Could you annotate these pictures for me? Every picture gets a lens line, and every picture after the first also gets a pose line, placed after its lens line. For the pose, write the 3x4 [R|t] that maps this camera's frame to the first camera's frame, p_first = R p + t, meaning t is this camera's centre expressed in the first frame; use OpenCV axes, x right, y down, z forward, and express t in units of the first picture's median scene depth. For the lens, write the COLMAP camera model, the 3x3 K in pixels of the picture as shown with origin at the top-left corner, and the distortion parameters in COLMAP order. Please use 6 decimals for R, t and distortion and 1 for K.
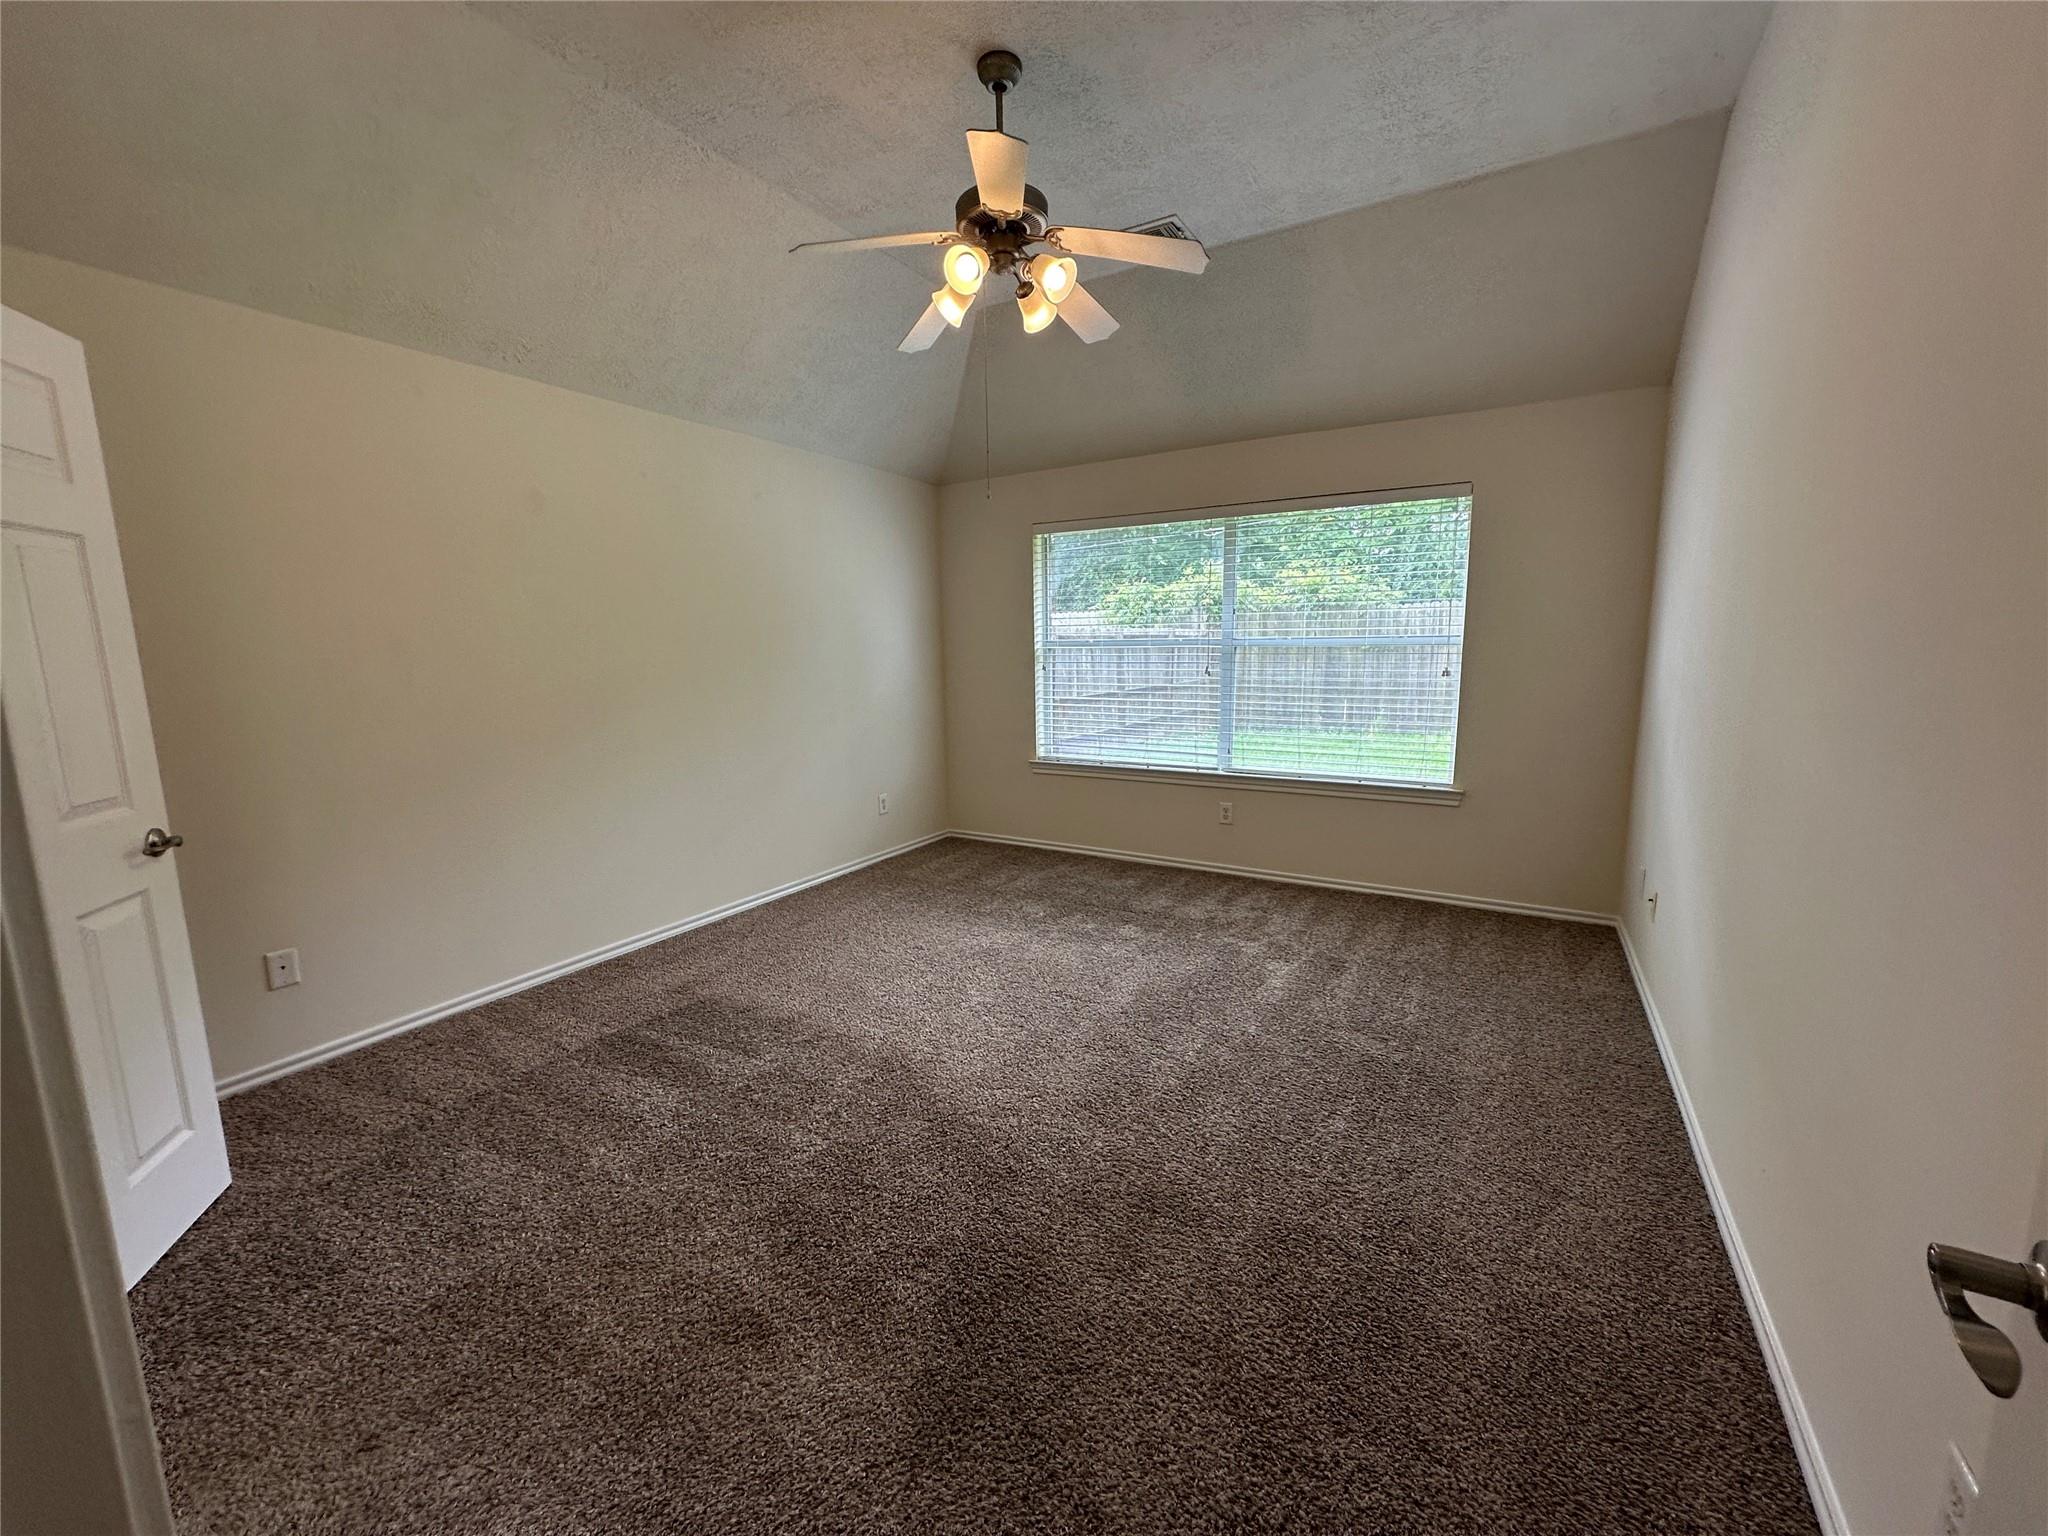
lens RADIAL K [[824.0, 0, 1032.8], [0, 824.0, 776.5], [0, 0, 1]] dist [-0.000126, 0.000188]
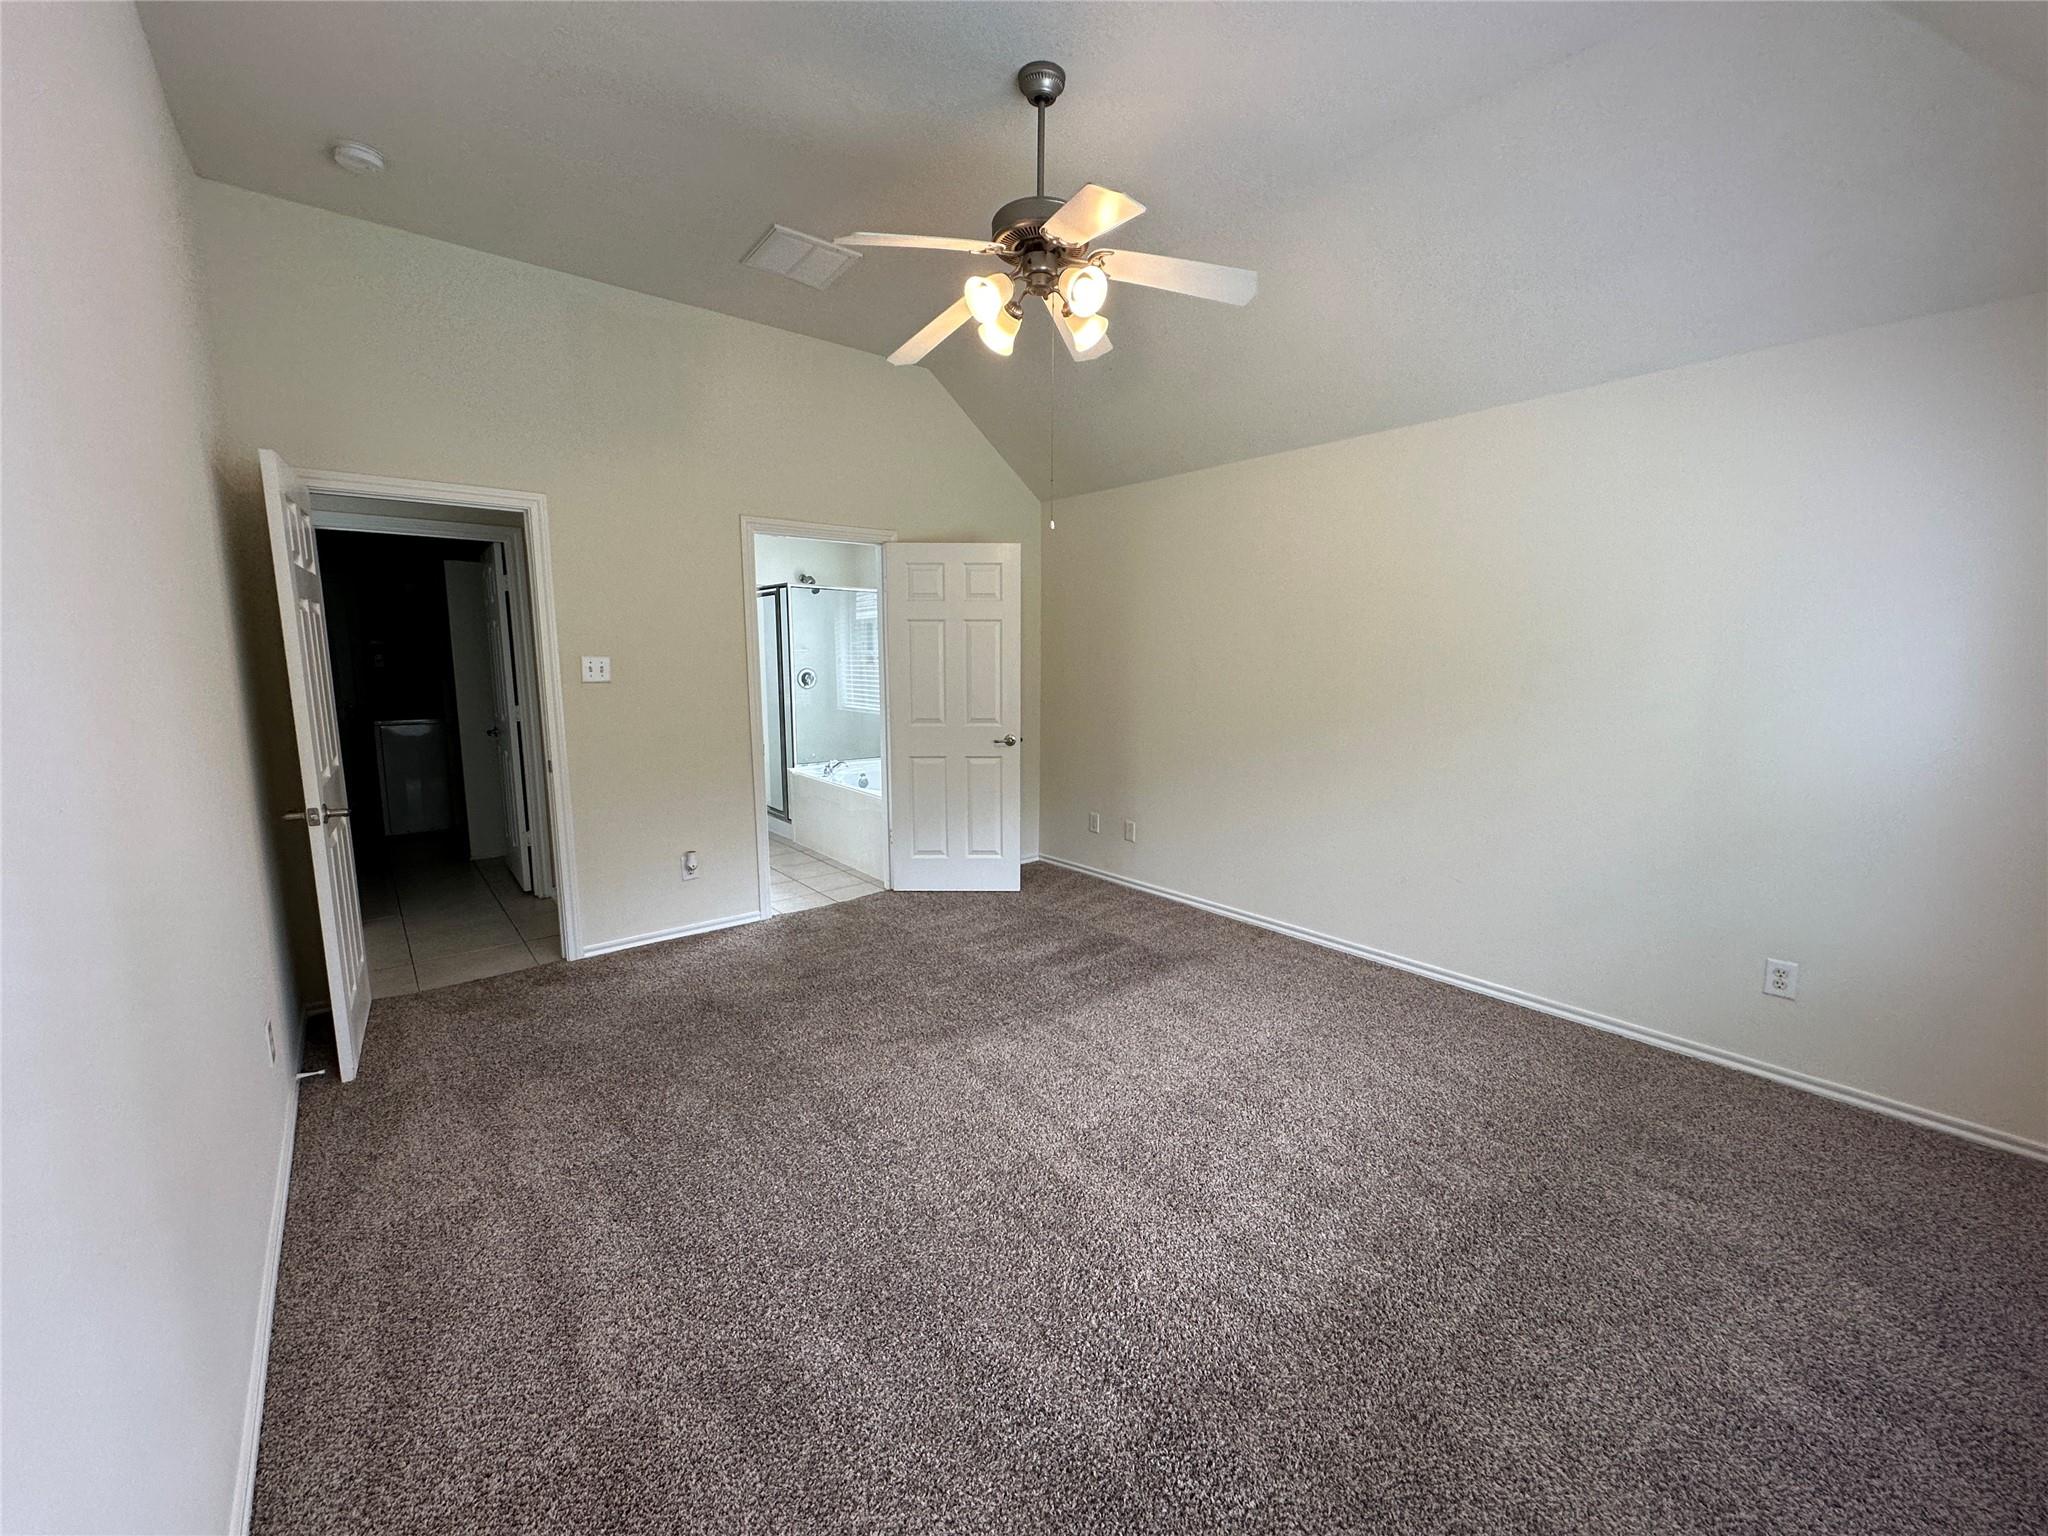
lens RADIAL K [[824.0, 0, 1024.0], [0, 824.0, 798.8], [0, 0, 1]] dist [-0.000126, 0.000188]
pose [[-0.349021, 0.187046, -0.918258, 0.812091], [-0.147024, 0.956814, 0.250782, -0.249895], [0.925510, 0.222534, -0.306448, 1.211561]]
